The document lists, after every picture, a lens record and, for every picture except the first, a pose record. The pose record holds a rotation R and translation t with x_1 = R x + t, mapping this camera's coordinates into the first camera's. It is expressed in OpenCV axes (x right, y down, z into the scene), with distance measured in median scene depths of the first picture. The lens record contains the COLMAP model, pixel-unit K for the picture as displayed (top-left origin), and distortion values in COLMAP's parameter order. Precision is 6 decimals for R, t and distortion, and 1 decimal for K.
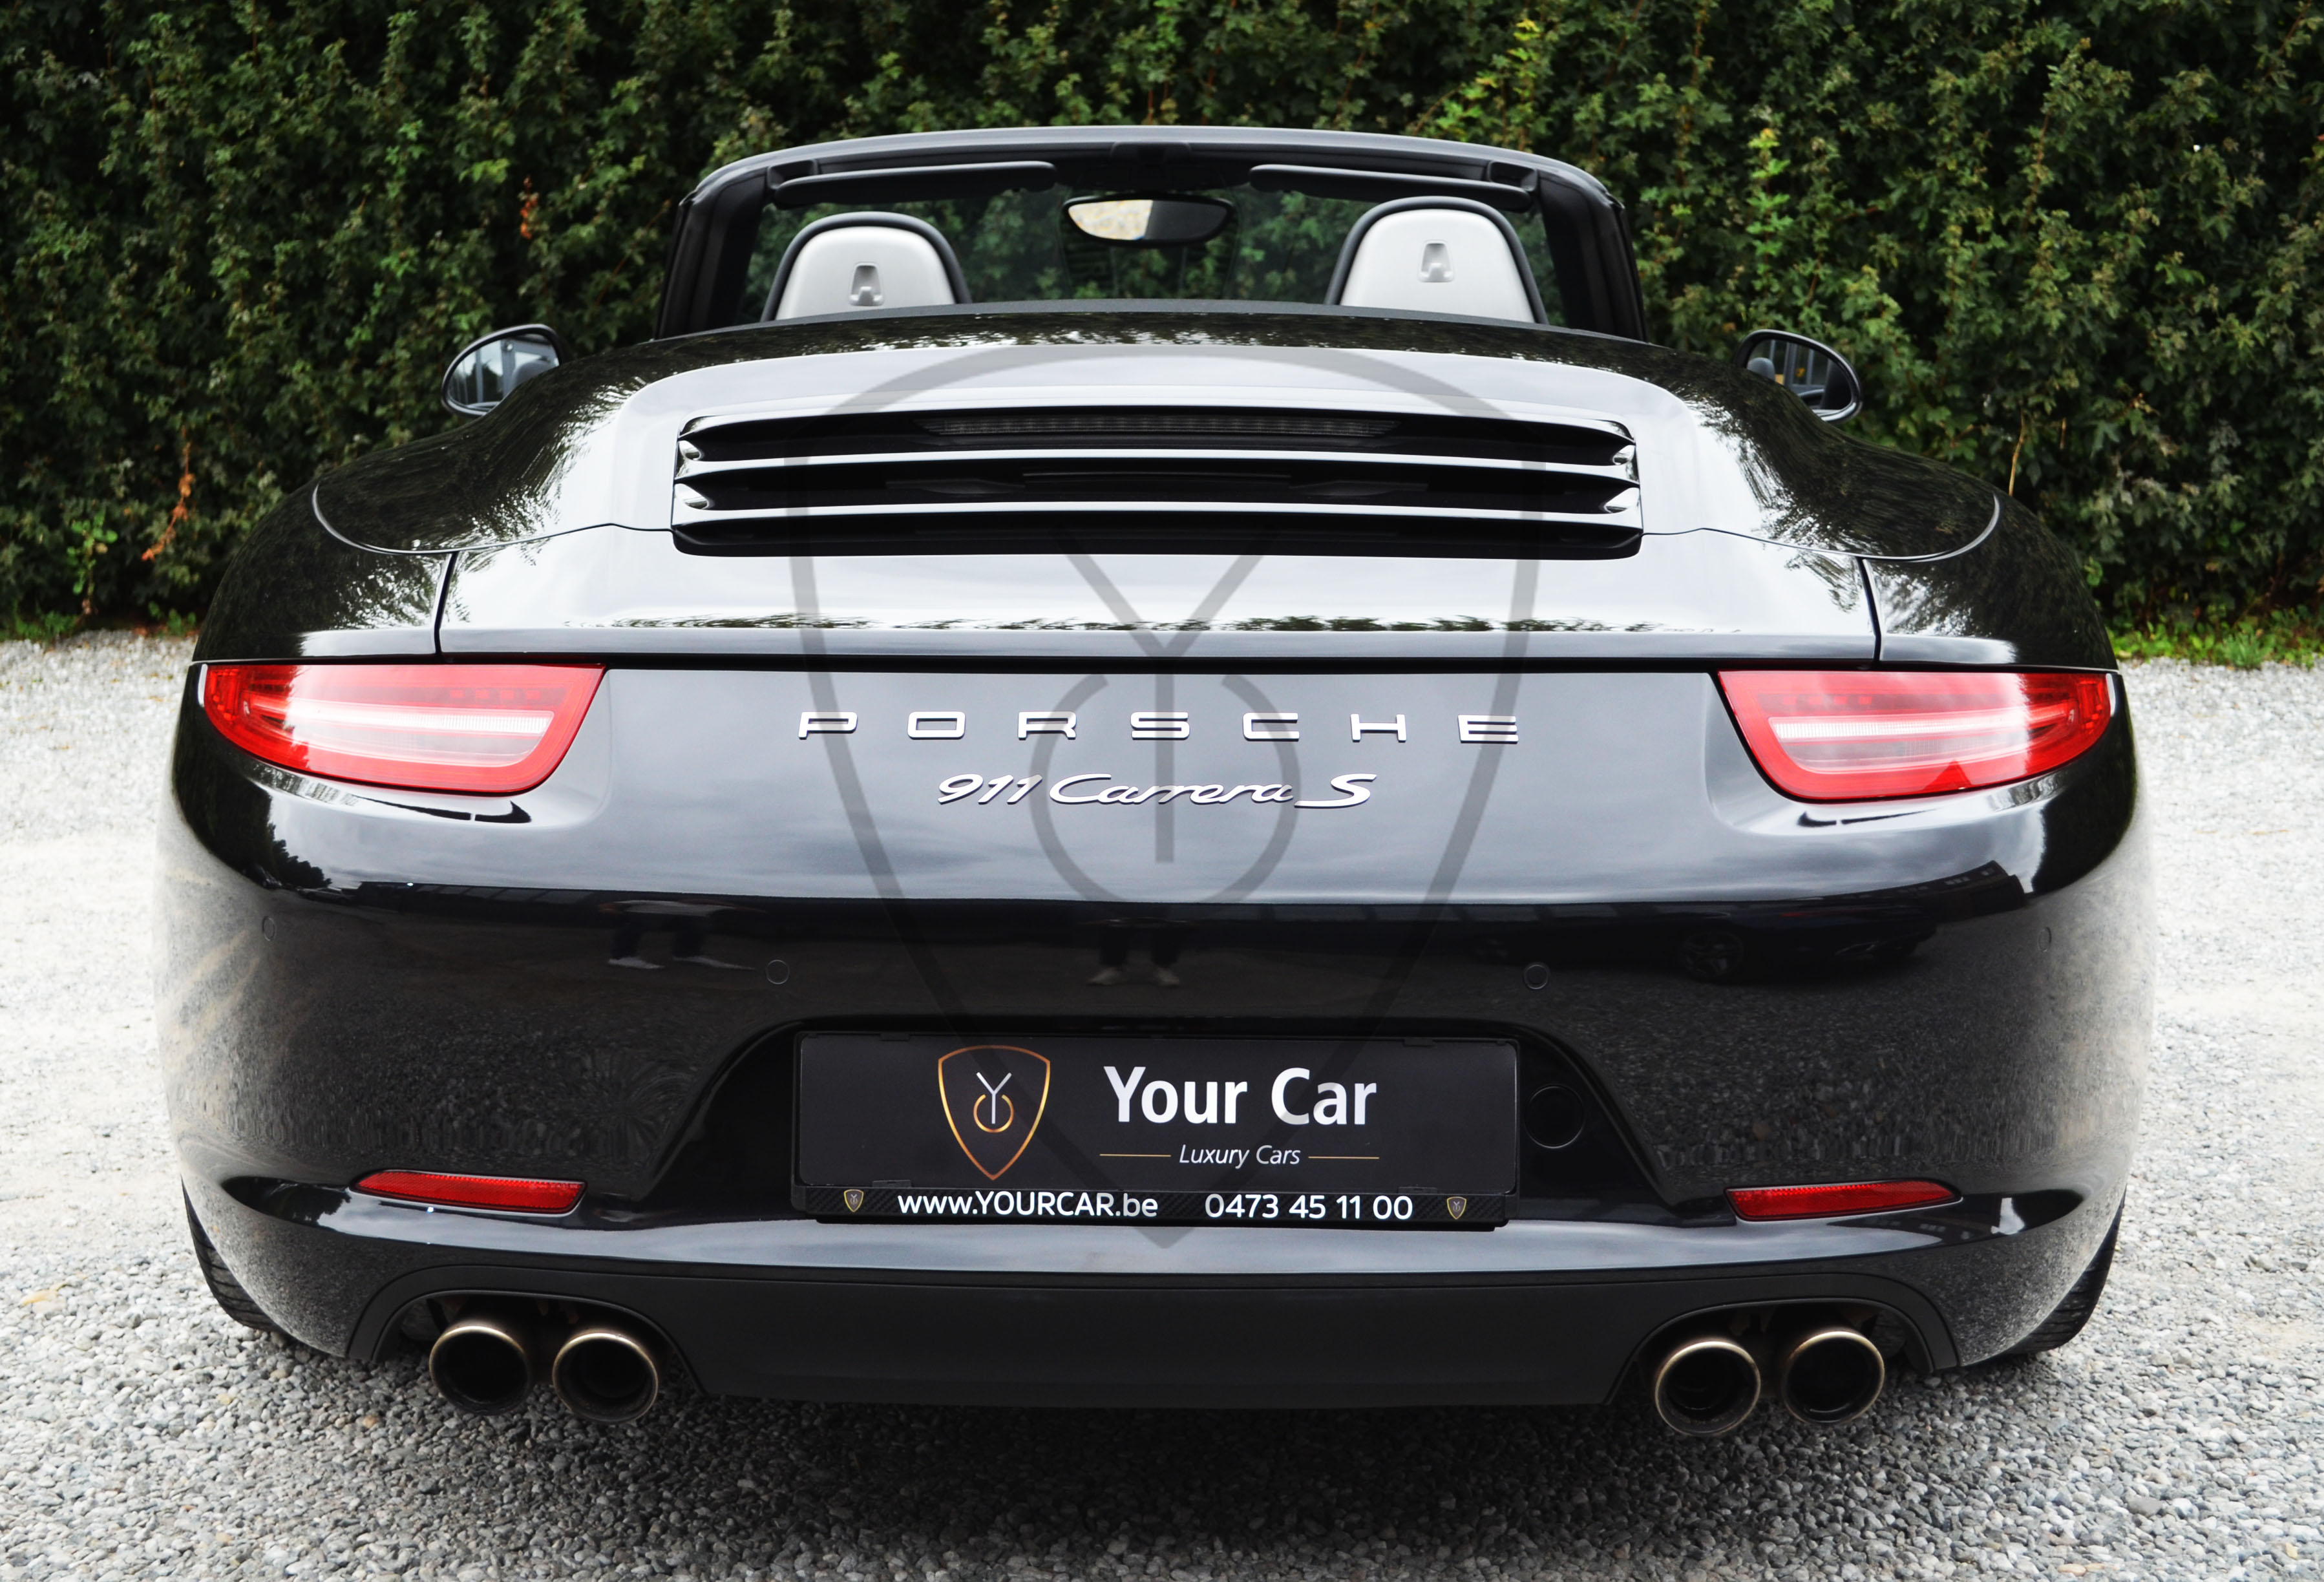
lens RADIAL K [[3568.3, 0, 1133.4], [0, 3568.3, 782.6], [0, 0, 1]] dist [-0.008529, 0.010712]
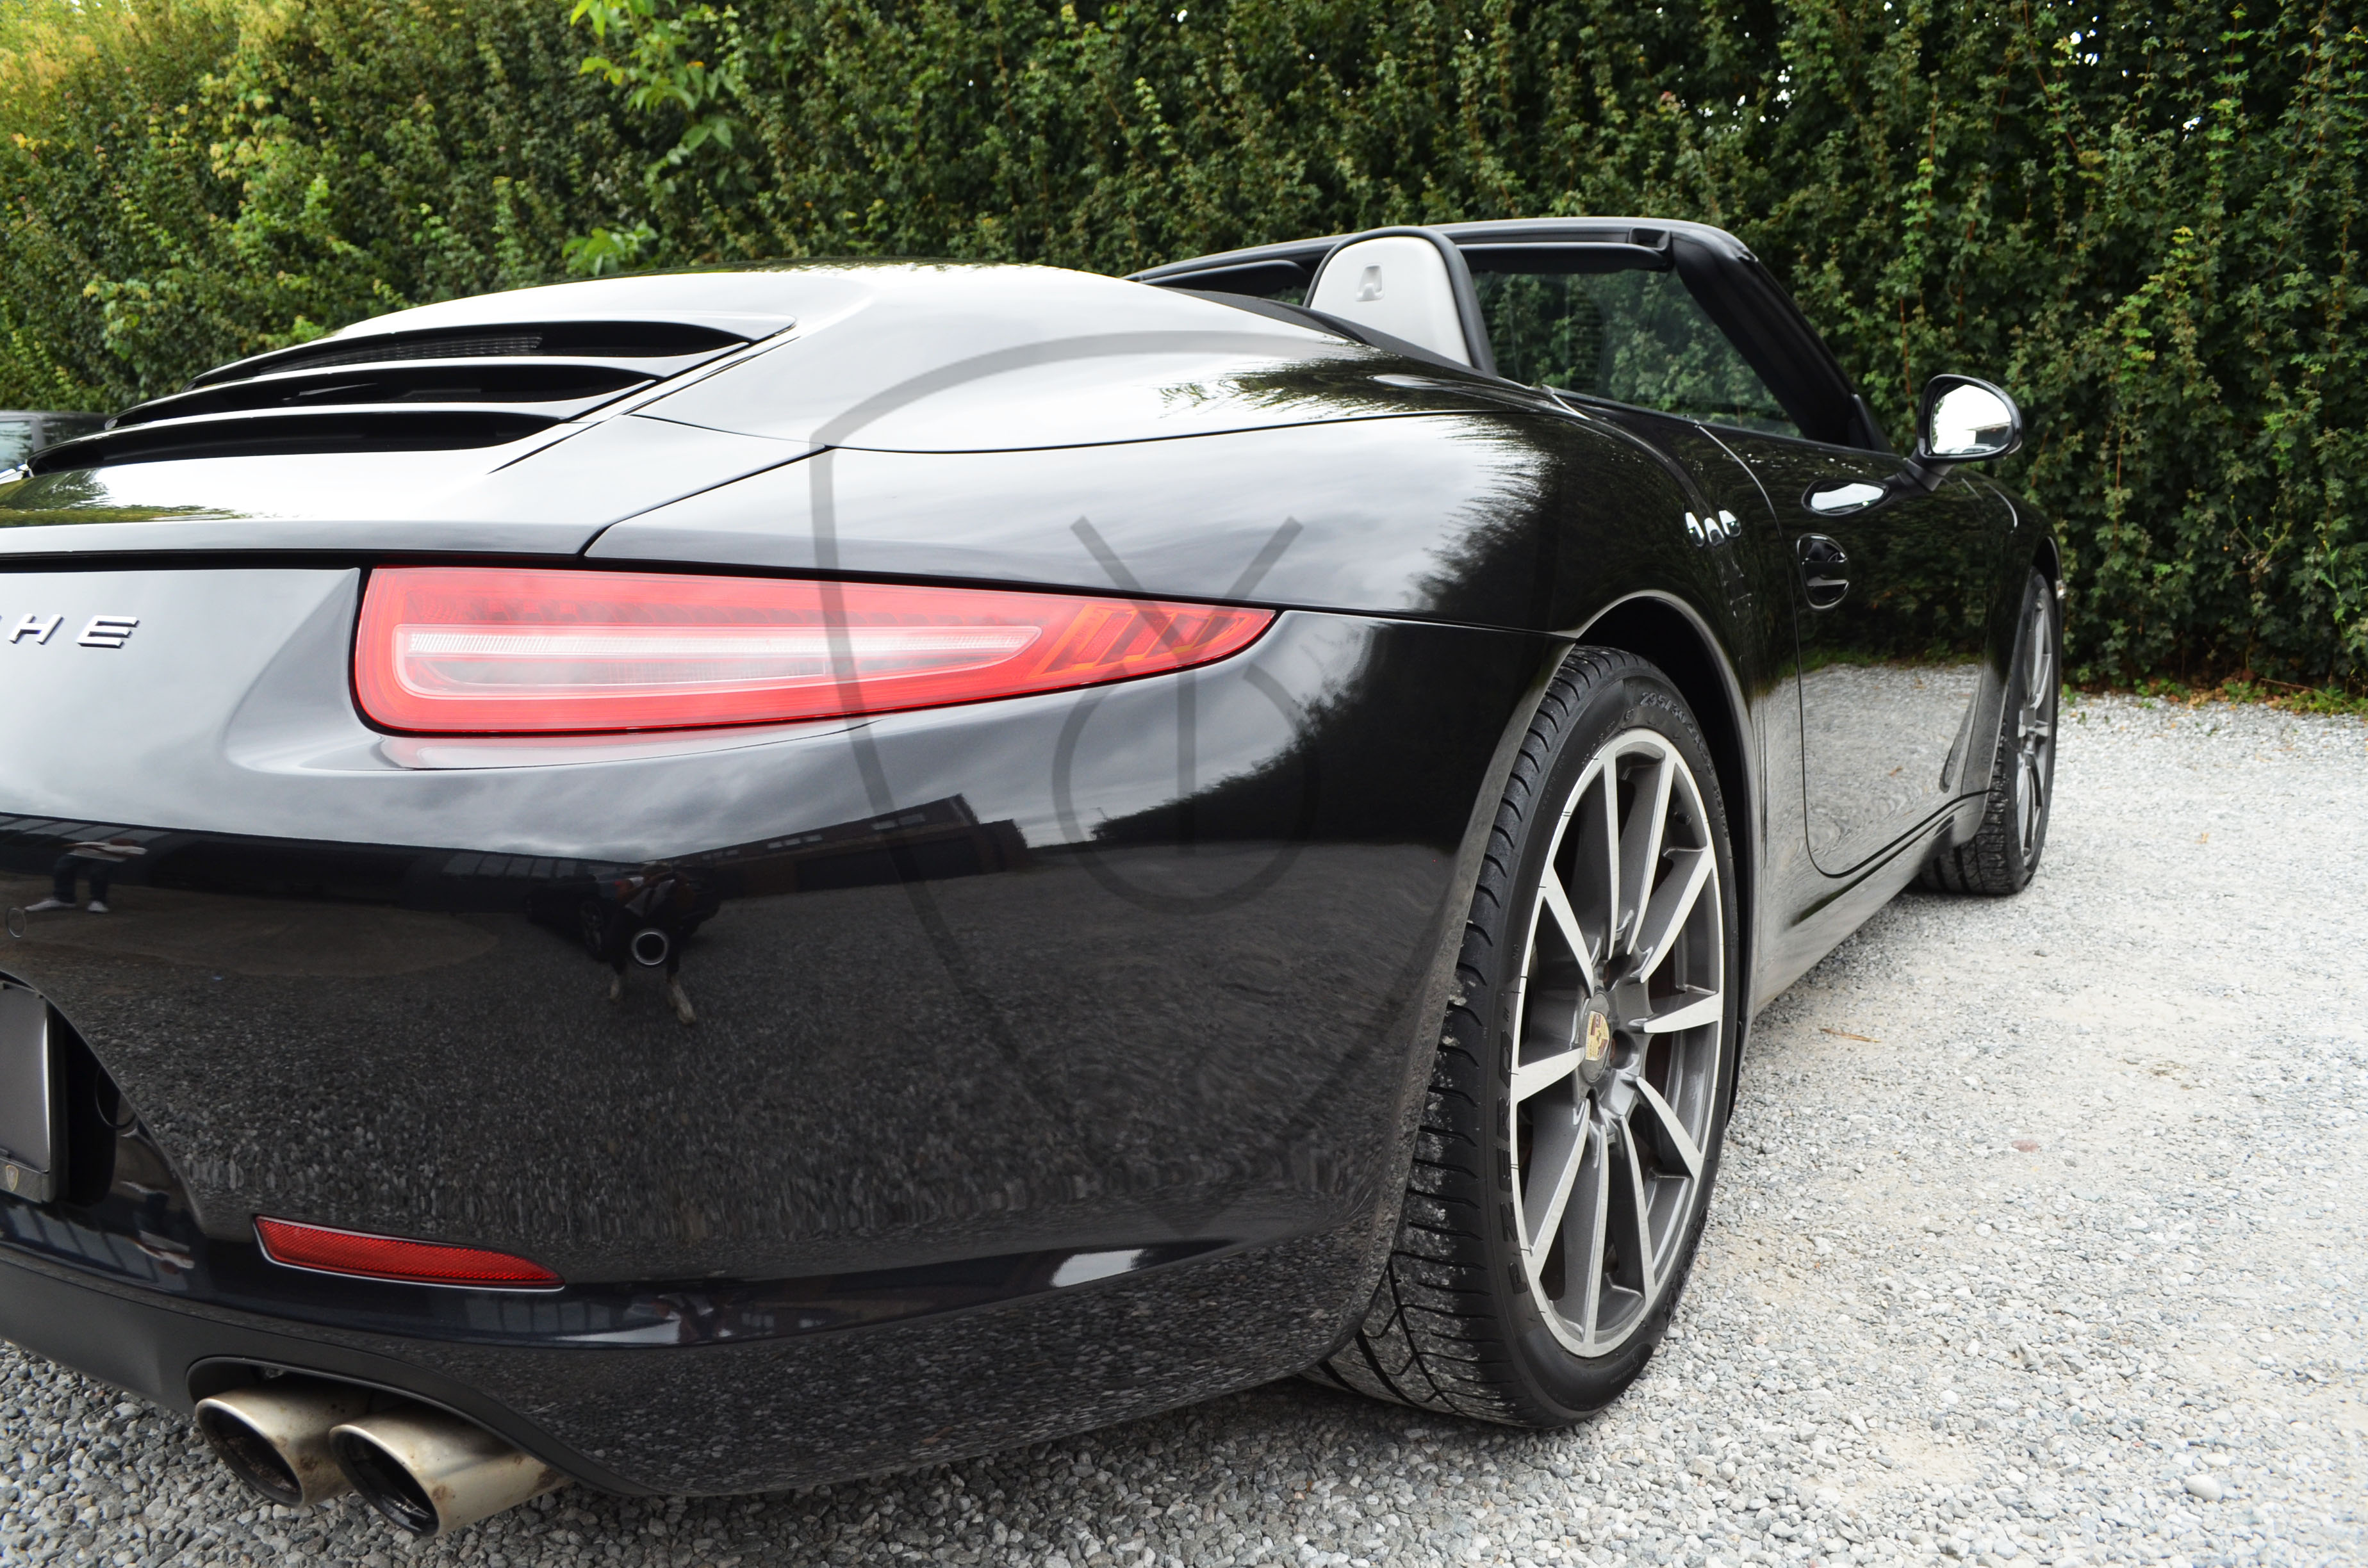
lens RADIAL K [[1856.2, 0, 1172.8], [0, 1856.2, 782.9], [0, 0, 1]] dist [-0.083098, 0.013277]
pose [[0.840147, 0.060822, -0.538937, 0.163100], [-0.057979, 0.998070, 0.022253, -0.000839], [0.539250, 0.012551, 0.842052, 0.231027]]
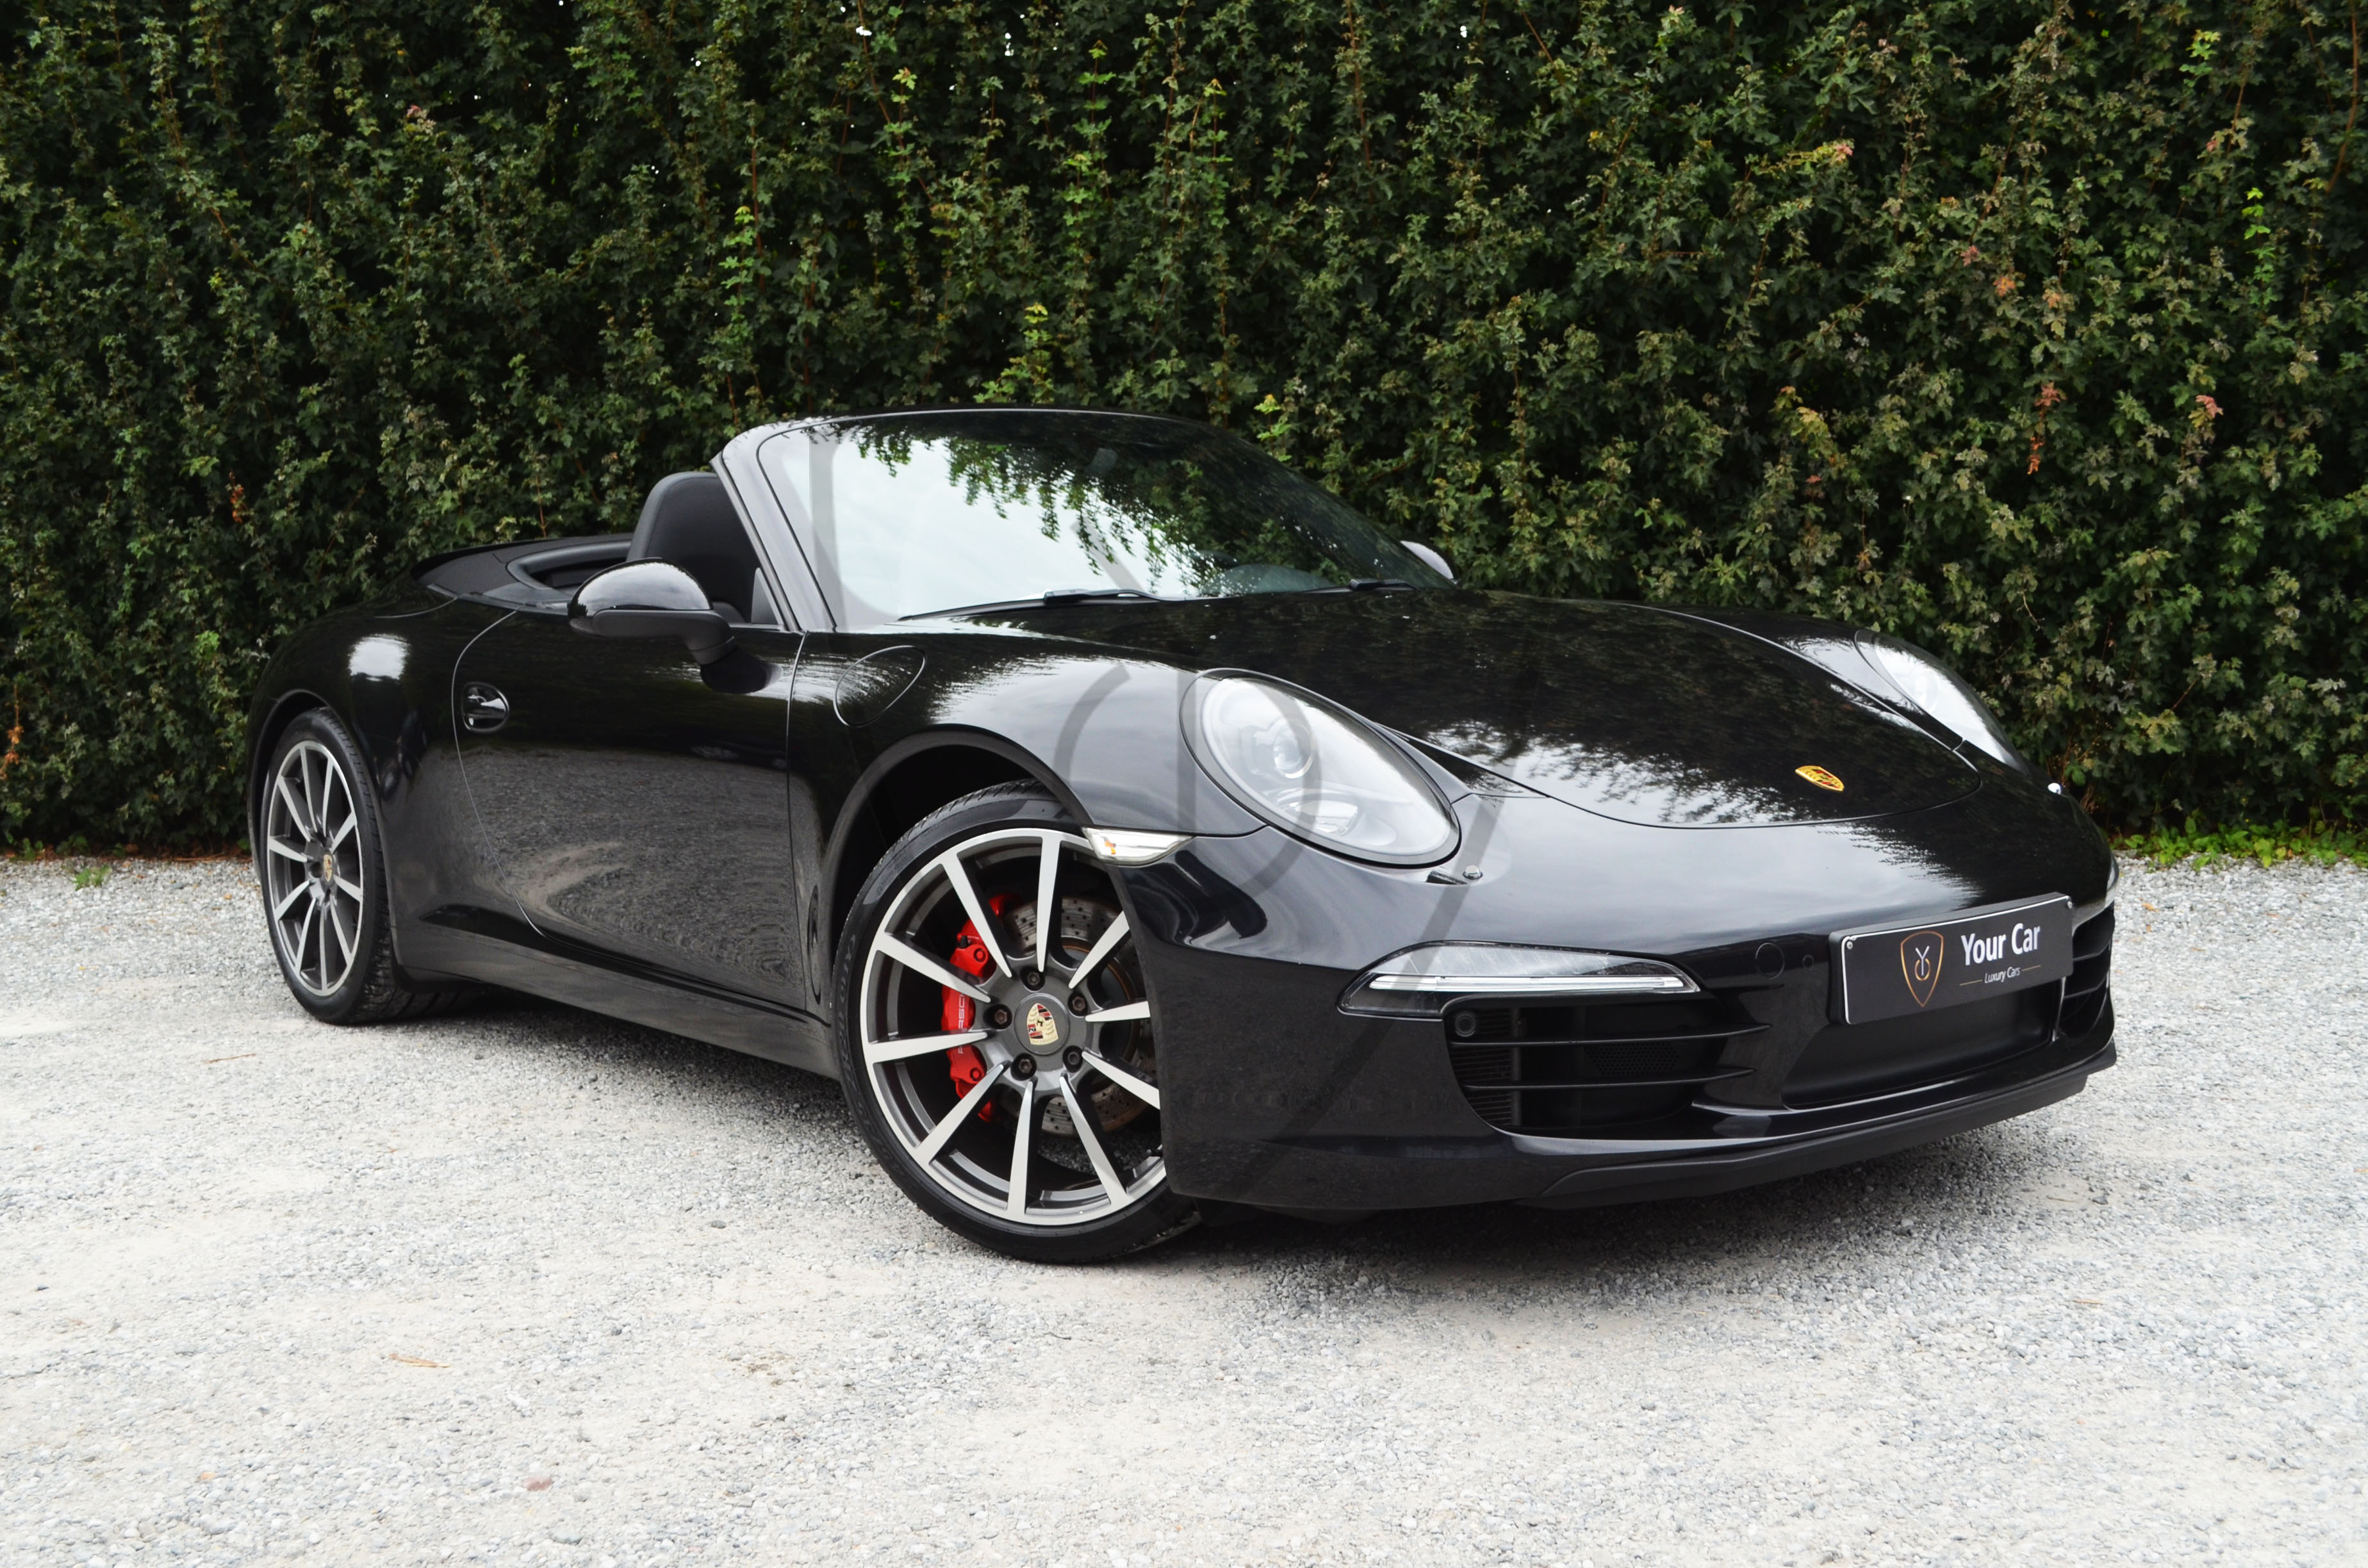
lens RADIAL K [[2588.2, 0, 1173.4], [0, 2588.2, 791.3], [0, 0, 1]] dist [-0.059184, 0.024302]
pose [[0.992004, -0.009836, -0.125825, 0.245455], [0.002949, 0.998493, -0.054805, -0.017287], [0.126175, 0.053996, 0.990537, 0.209415]]
